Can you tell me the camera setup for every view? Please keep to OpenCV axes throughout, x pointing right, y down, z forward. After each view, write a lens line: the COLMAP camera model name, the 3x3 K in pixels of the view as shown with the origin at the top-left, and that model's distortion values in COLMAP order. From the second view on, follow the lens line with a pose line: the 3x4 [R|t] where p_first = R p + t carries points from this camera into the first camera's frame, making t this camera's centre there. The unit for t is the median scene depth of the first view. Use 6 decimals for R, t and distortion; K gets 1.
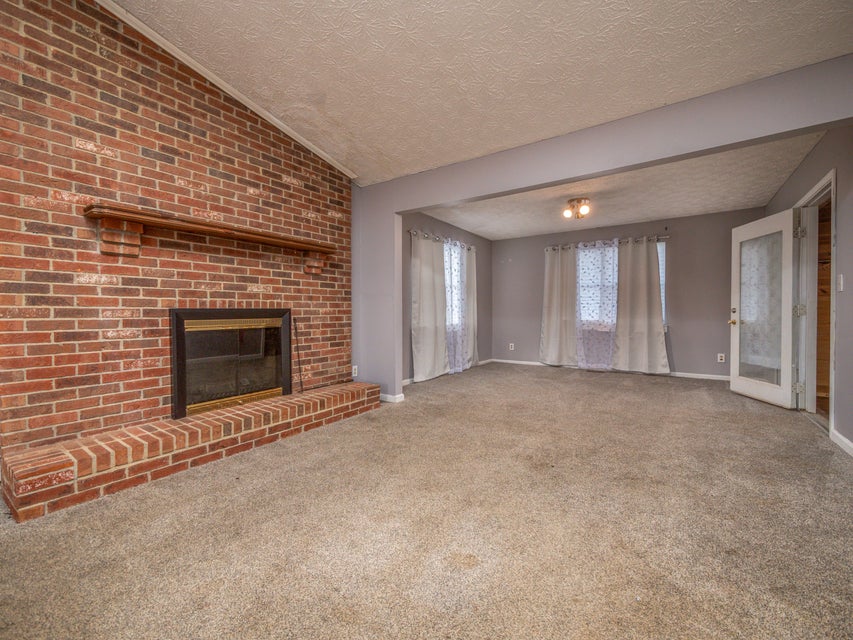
lens RADIAL K [[360.3, 0, 427.4], [0, 360.3, 316.6], [0, 0, 1]] dist [0.004088, -0.001447]
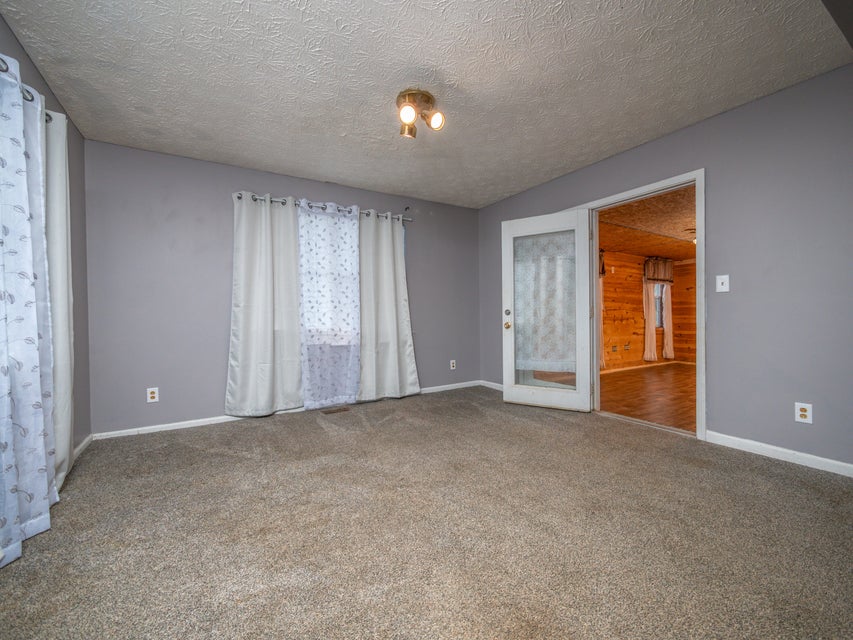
lens RADIAL K [[360.3, 0, 427.0], [0, 360.3, 319.3], [0, 0, 1]] dist [0.004088, -0.001447]
pose [[0.402129, -0.015207, 0.915457, -0.033987], [0.018732, 0.999789, 0.008380, -0.006368], [-0.915392, 0.013778, 0.402329, 0.479501]]
